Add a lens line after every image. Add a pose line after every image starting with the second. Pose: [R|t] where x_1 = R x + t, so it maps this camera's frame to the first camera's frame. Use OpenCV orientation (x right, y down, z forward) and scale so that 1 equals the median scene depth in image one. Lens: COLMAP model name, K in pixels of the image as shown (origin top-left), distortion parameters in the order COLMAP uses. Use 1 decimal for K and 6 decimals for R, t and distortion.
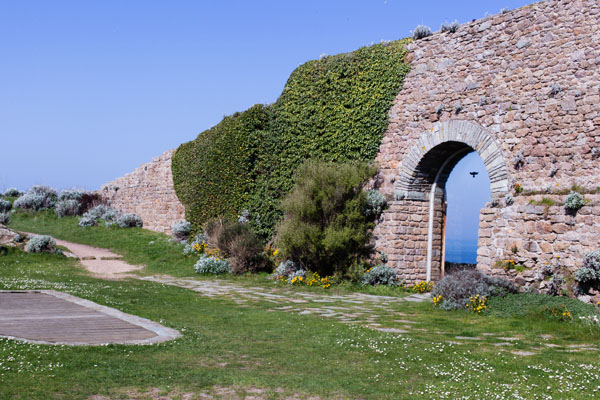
lens RADIAL K [[839.8, 0, 300.0], [0, 839.8, 200.0], [0, 0, 1]] dist [-0.020352, 0.048025]
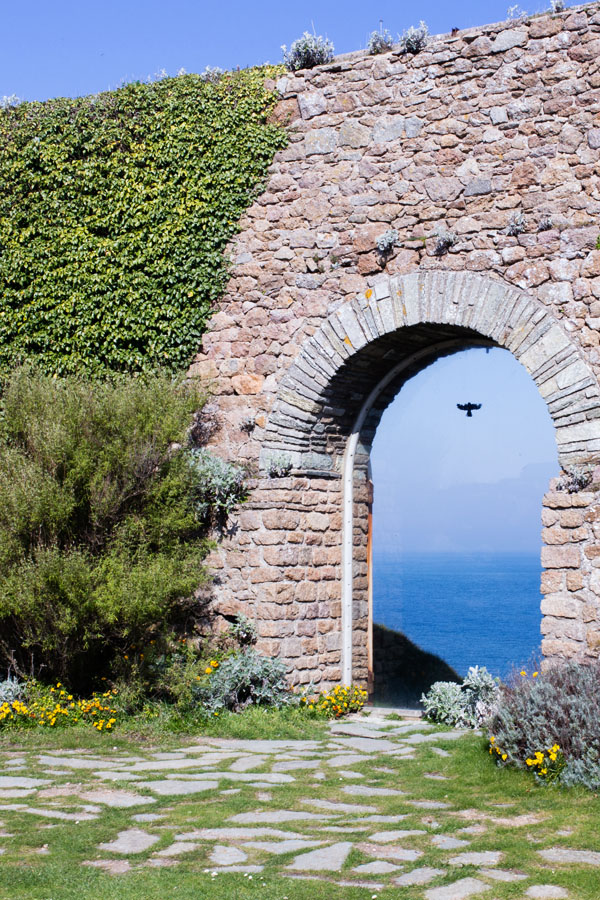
lens RADIAL K [[1259.6, 0, 300.0], [0, 1259.6, 450.0], [0, 0, 1]] dist [-0.020352, 0.048025]
pose [[0.875899, -0.001457, 0.482492, -0.148933], [0.013611, 0.999672, -0.021692, 0.000647], [-0.482302, 0.025567, 0.875632, 0.495770]]
